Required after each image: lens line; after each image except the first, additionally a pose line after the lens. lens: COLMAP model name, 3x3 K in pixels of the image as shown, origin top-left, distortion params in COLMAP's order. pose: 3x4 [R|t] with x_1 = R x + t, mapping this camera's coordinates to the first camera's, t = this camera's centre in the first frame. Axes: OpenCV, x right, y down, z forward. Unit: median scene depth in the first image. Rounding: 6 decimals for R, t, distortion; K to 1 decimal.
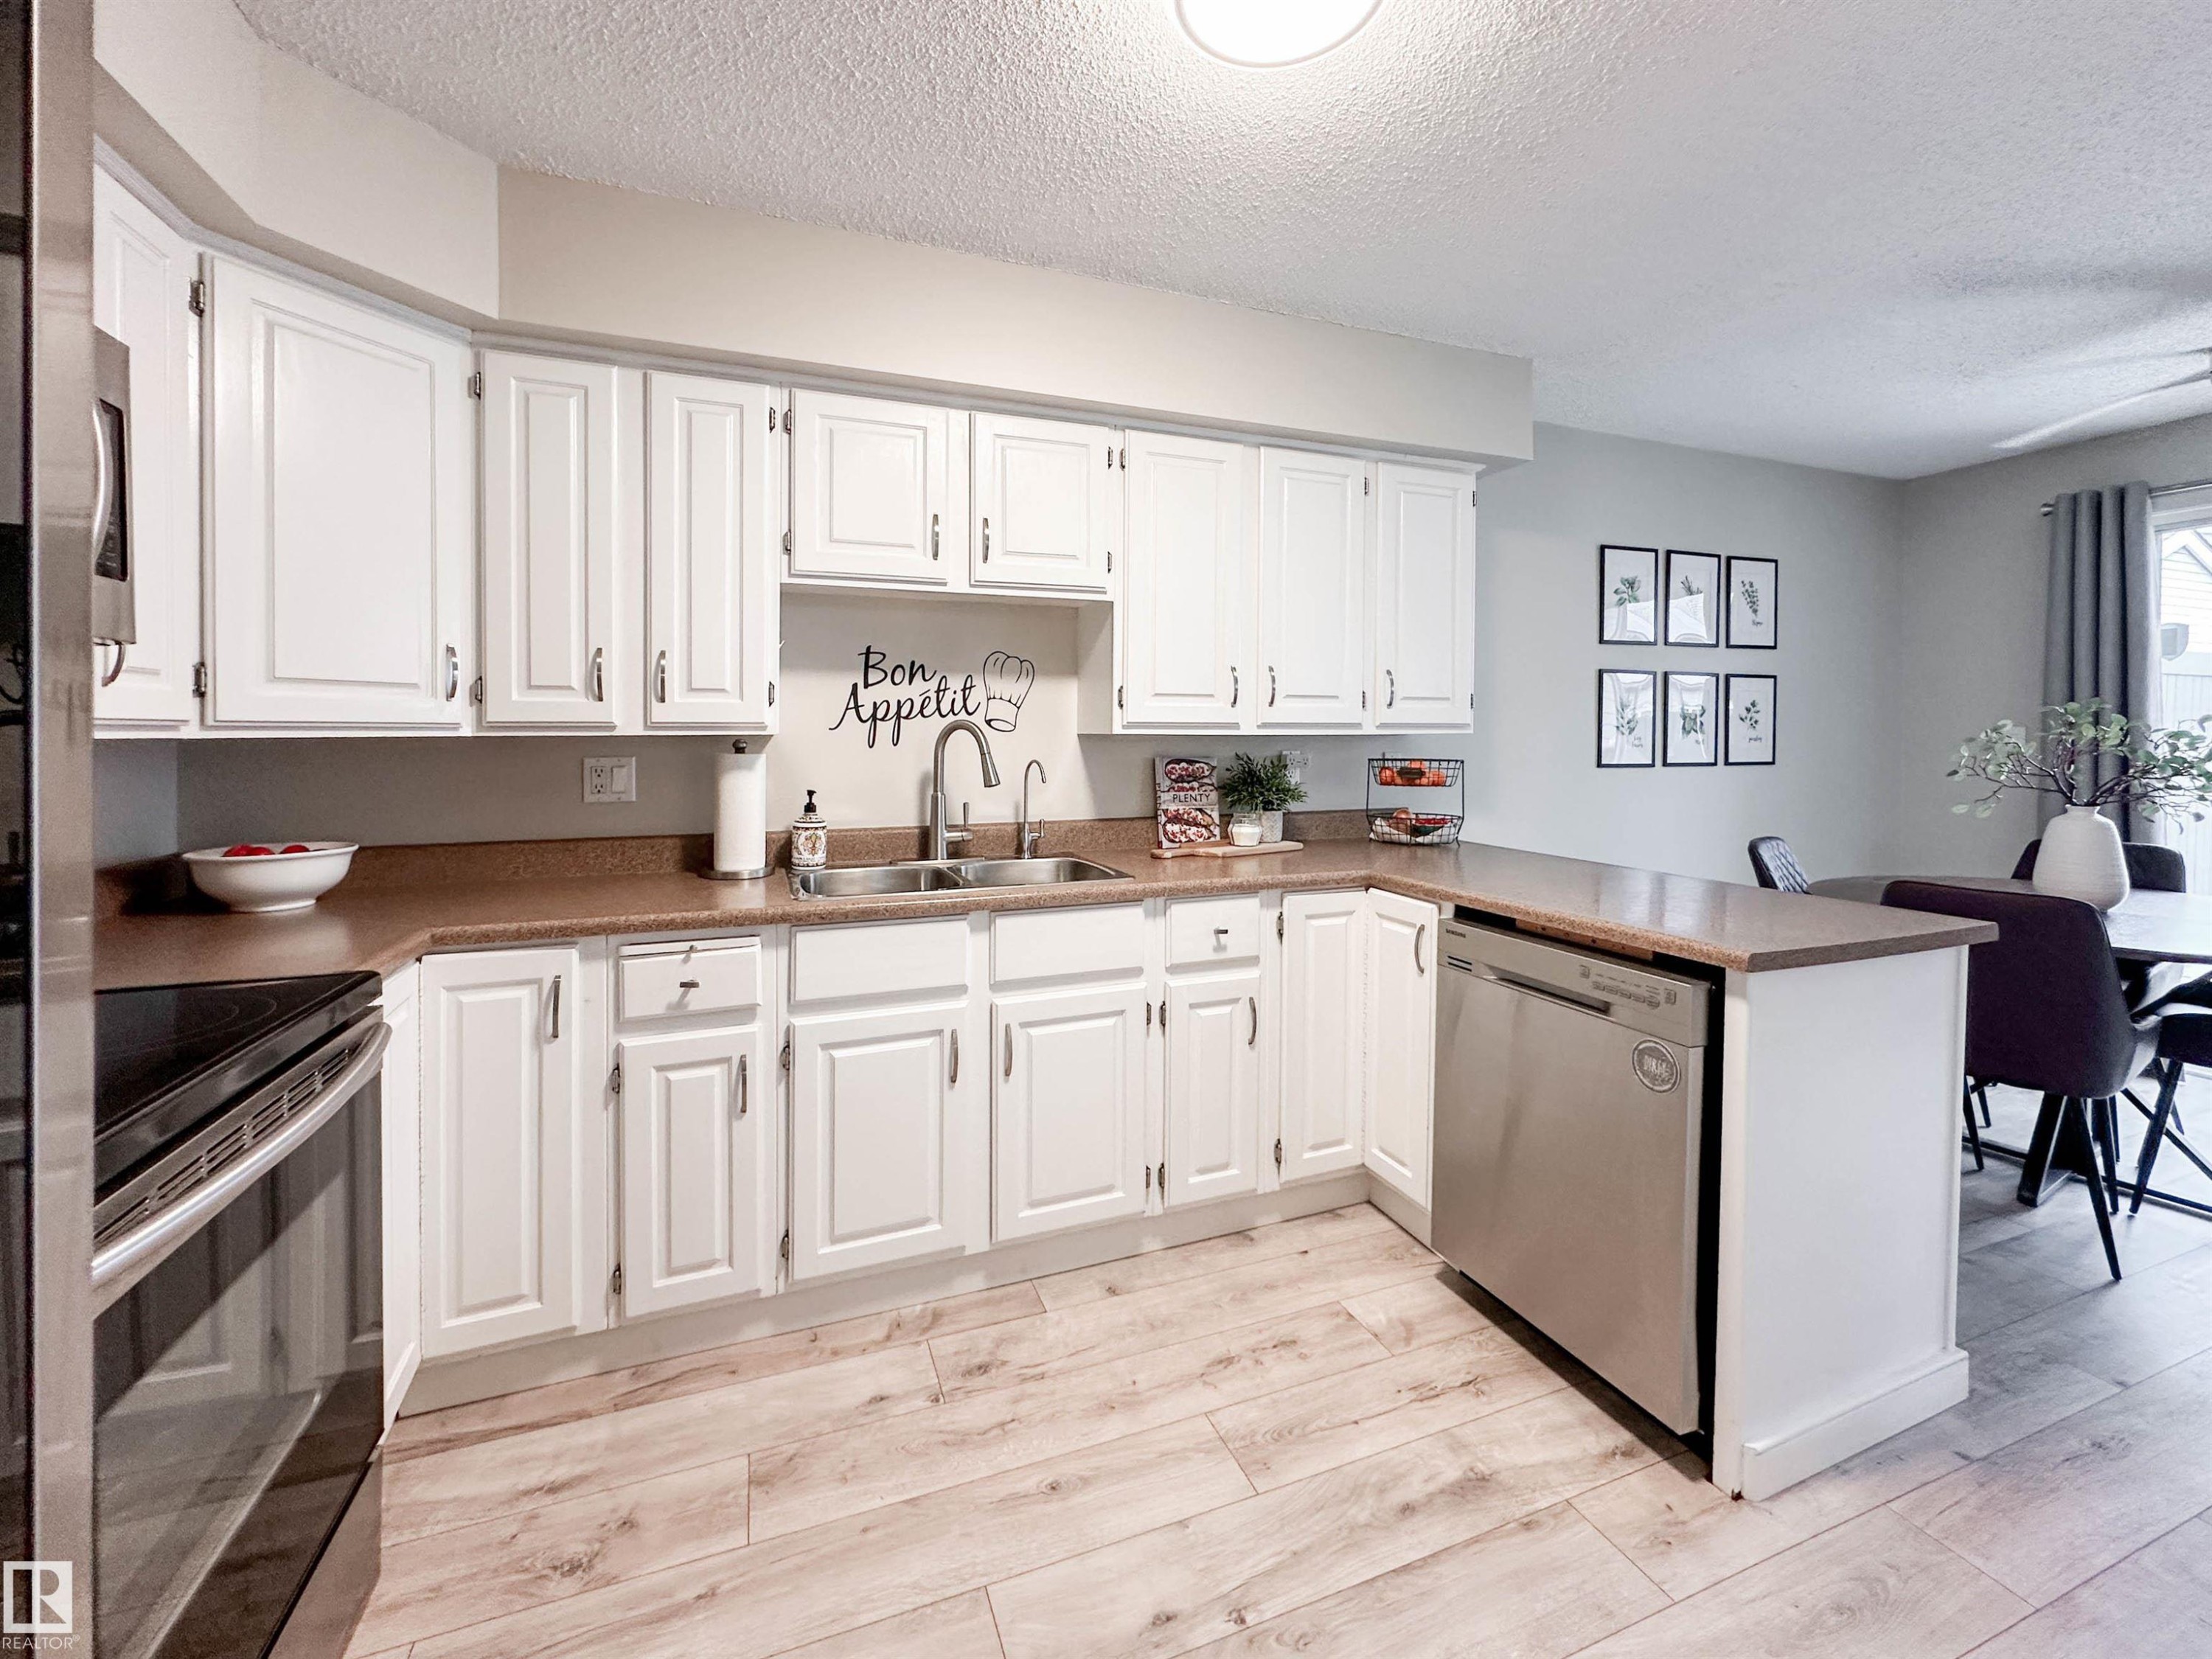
lens RADIAL K [[1026.2, 0, 1033.4], [0, 1026.2, 777.3], [0, 0, 1]] dist [-0.000476, 0.000689]
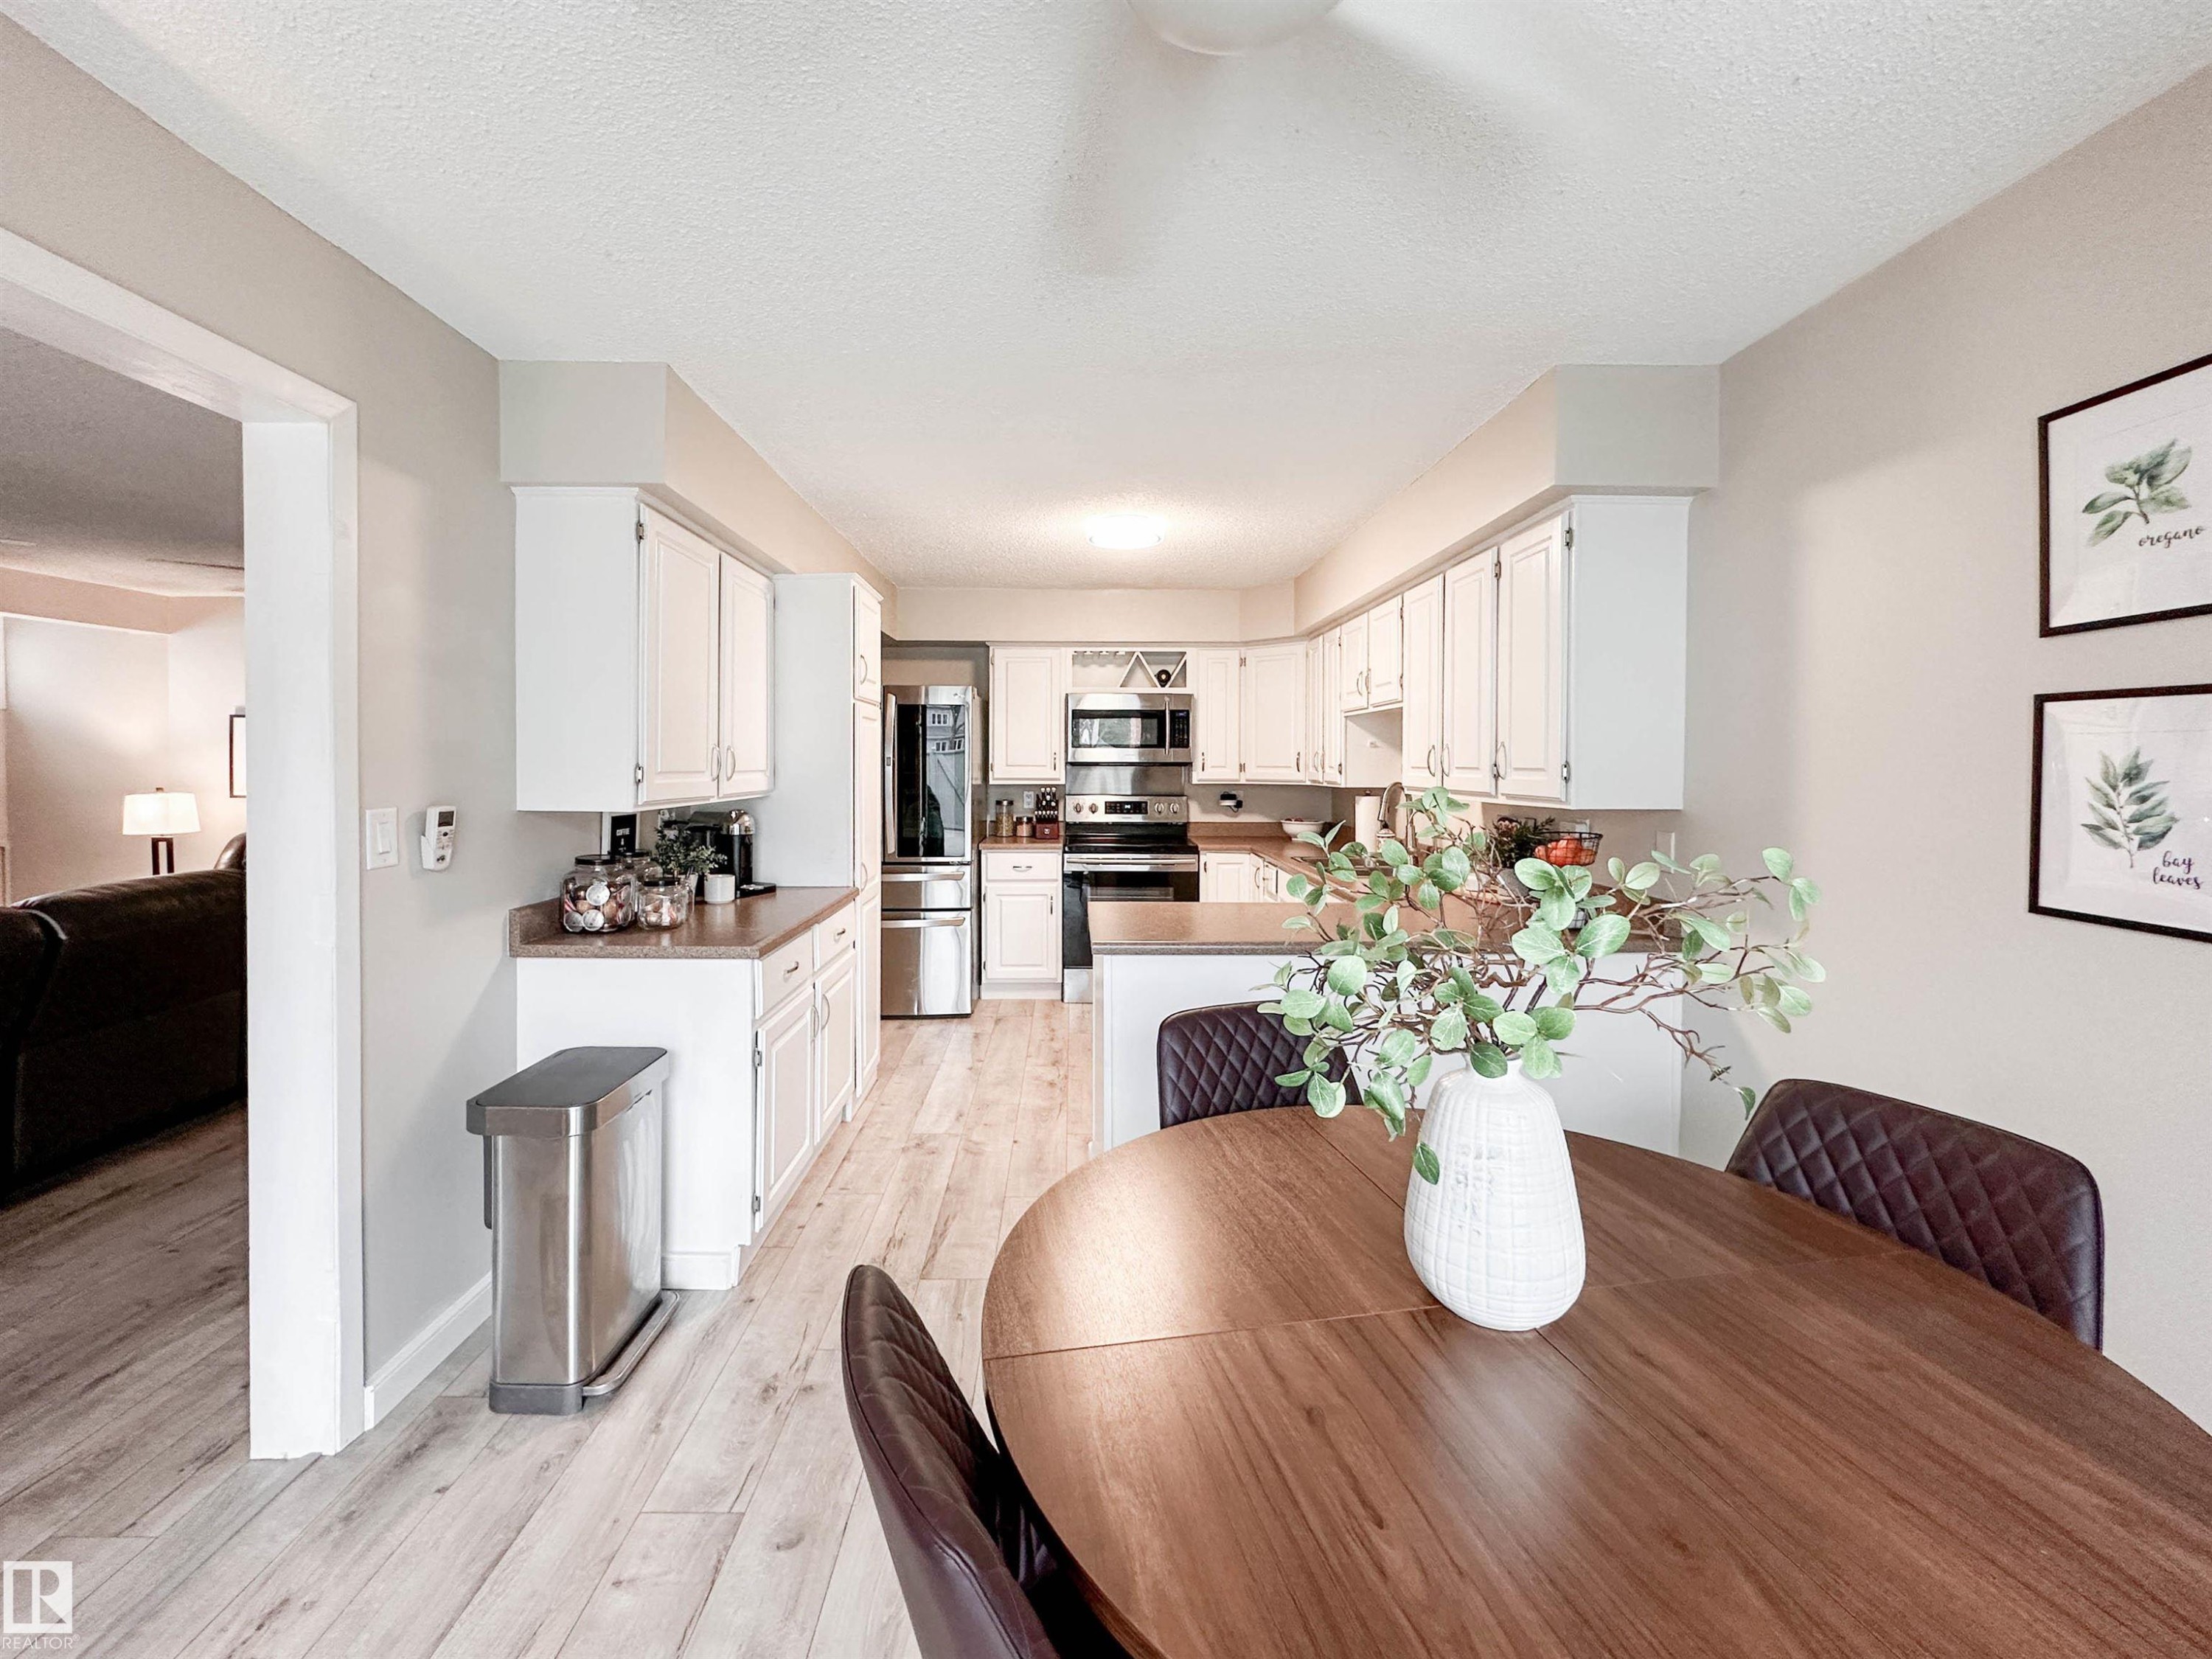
lens RADIAL K [[895.4, 0, 1077.8], [0, 895.4, 764.7], [0, 0, 1]] dist [-0.001638, 0.000205]
pose [[-0.370845, 0.009305, -0.928648, 1.417814], [-0.023132, 0.999547, 0.019253, -0.096008], [0.928407, 0.028621, -0.370461, 1.001680]]
